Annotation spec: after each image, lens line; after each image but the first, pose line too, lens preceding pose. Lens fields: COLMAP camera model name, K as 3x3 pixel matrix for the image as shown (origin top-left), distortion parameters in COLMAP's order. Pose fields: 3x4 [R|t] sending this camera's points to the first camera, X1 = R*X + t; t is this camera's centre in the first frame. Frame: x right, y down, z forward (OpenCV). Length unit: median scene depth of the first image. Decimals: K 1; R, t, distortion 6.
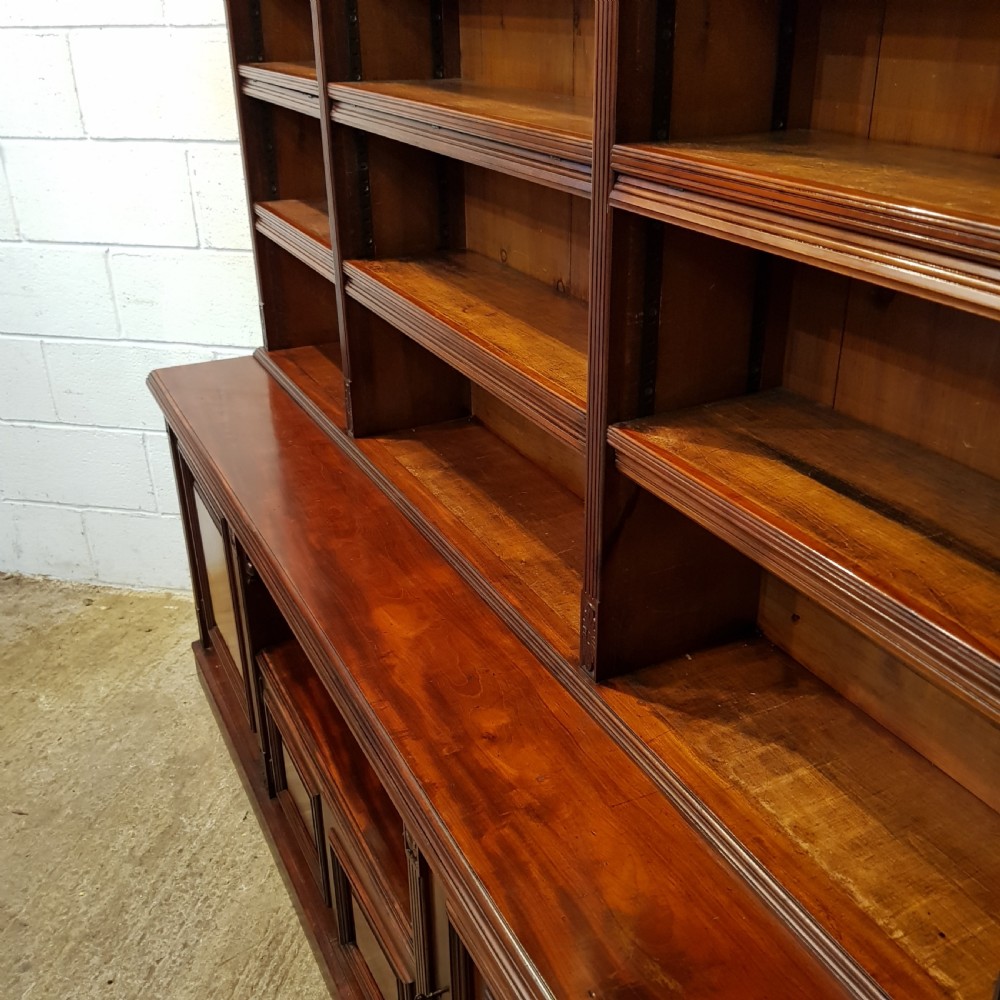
lens RADIAL K [[1059.9, 0, 506.7], [0, 1059.9, 493.1], [0, 0, 1]] dist [0.042669, 0.000000]
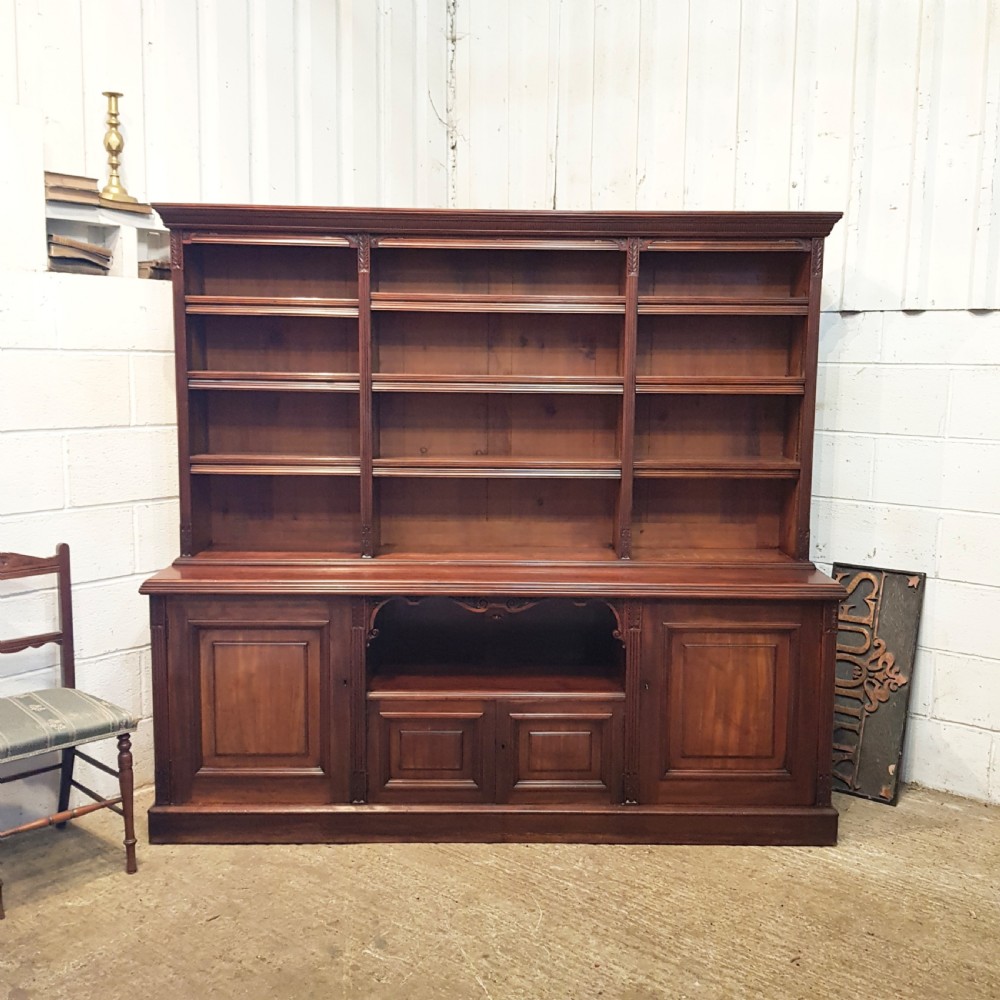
lens RADIAL K [[1068.6, 0, 513.2], [0, 1068.6, 496.6], [0, 0, 1]] dist [0.061988, 0.000000]
pose [[0.436957, -0.092820, 0.894680, -2.539314], [0.372591, 0.923992, -0.086111, 0.149278], [-0.818684, 0.370977, 0.438329, -0.044903]]
